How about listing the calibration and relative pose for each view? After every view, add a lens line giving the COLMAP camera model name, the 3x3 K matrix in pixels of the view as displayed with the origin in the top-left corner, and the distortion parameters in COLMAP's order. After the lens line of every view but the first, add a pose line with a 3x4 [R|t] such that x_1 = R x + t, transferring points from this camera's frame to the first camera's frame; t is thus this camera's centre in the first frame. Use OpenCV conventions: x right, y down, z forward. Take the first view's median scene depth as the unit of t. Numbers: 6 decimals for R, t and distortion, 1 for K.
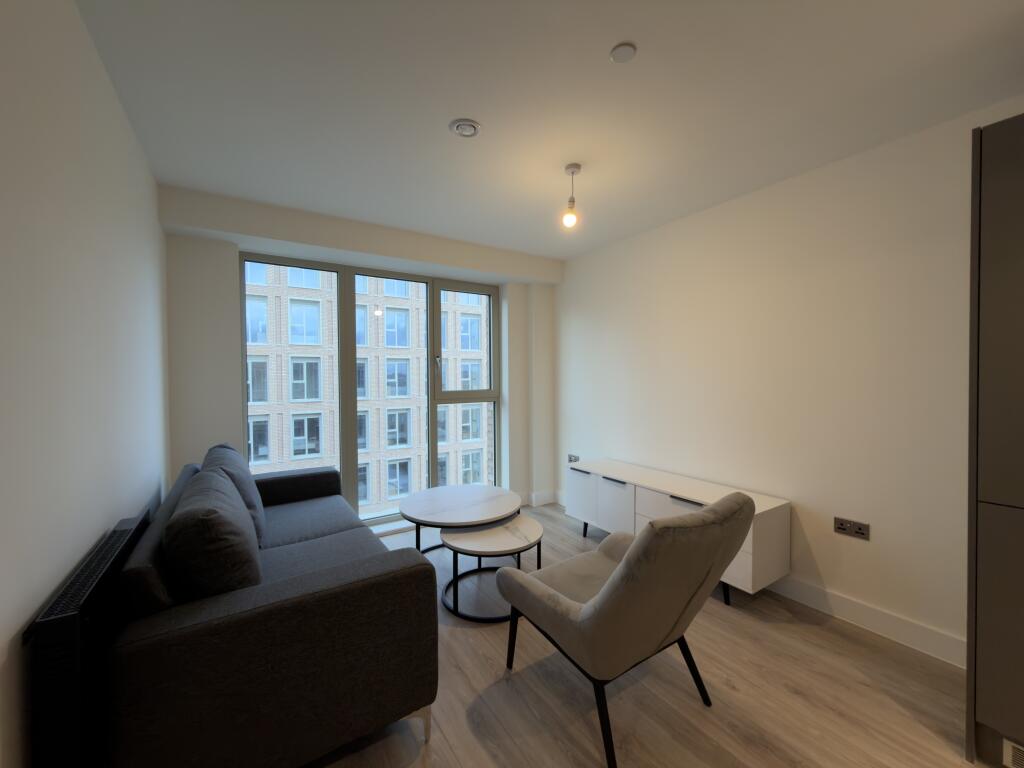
lens RADIAL K [[409.5, 0, 512.0], [0, 409.5, 384.0], [0, 0, 1]] dist [0.000891, 0.000095]
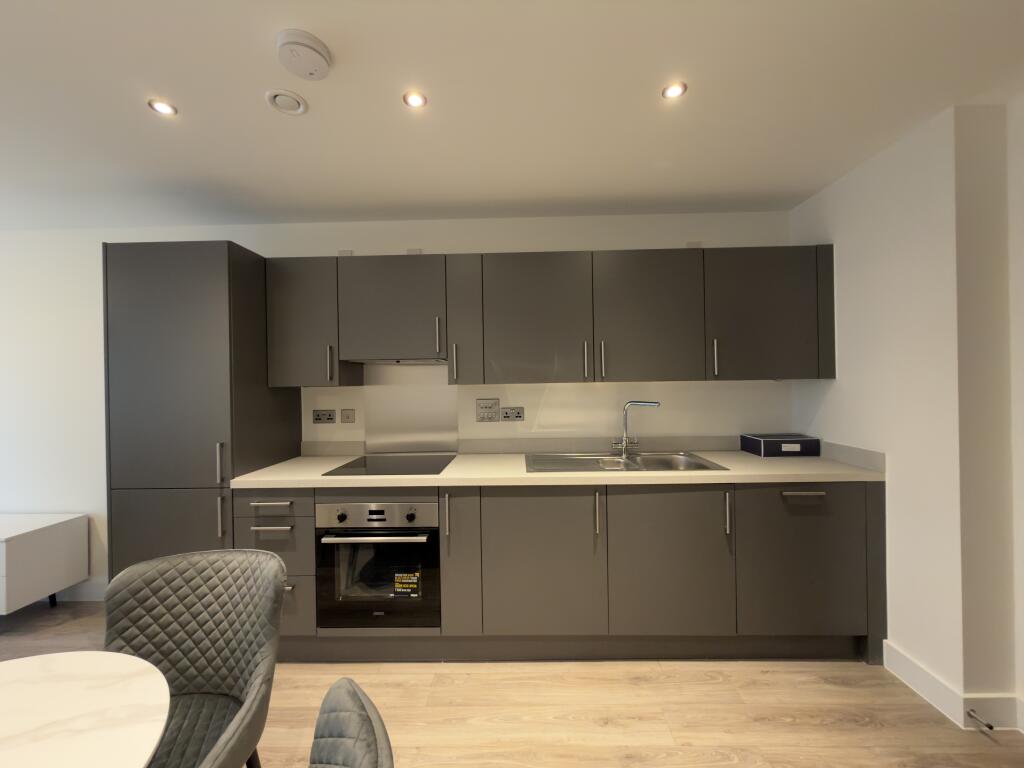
lens RADIAL K [[409.5, 0, 512.0], [0, 409.5, 384.0], [0, 0, 1]] dist [0.000891, 0.000095]
pose [[0.569261, -0.001562, 0.822155, 0.267689], [0.026688, 0.999506, -0.016580, -0.011008], [-0.821723, 0.031381, 0.569022, -0.383288]]
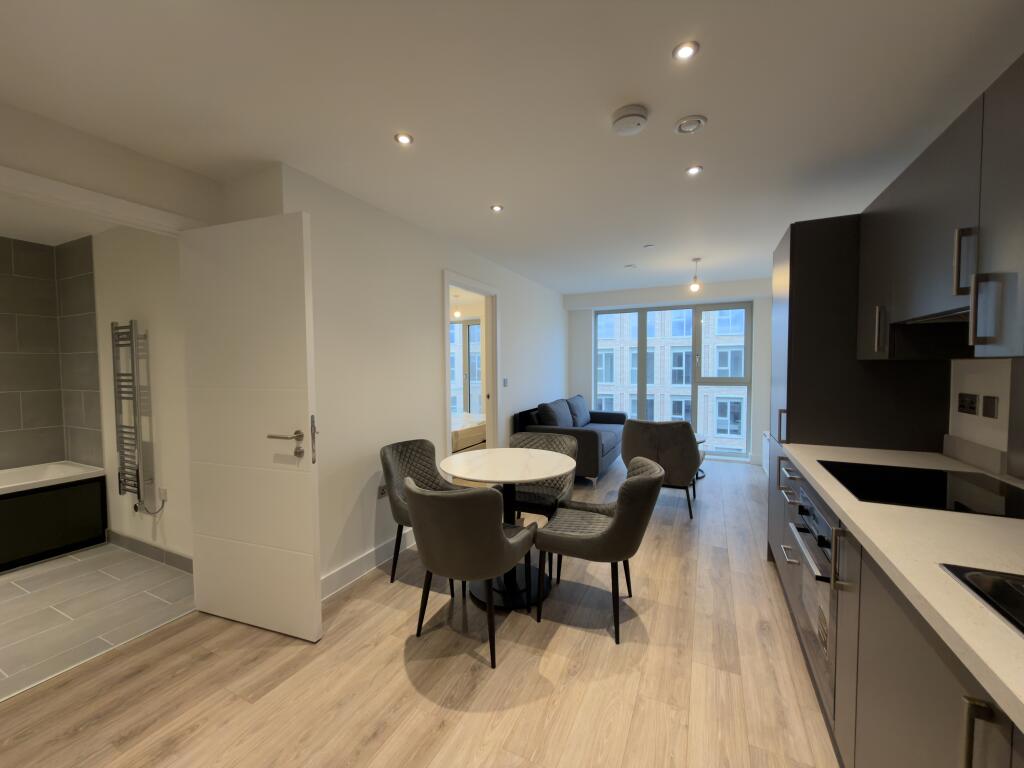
lens RADIAL K [[409.5, 0, 512.0], [0, 409.5, 384.0], [0, 0, 1]] dist [0.000891, 0.000095]
pose [[0.519055, 0.045787, -0.853514, 0.789692], [-0.016453, 0.998914, 0.043581, -0.010979], [0.854583, -0.008578, 0.519244, -0.423711]]
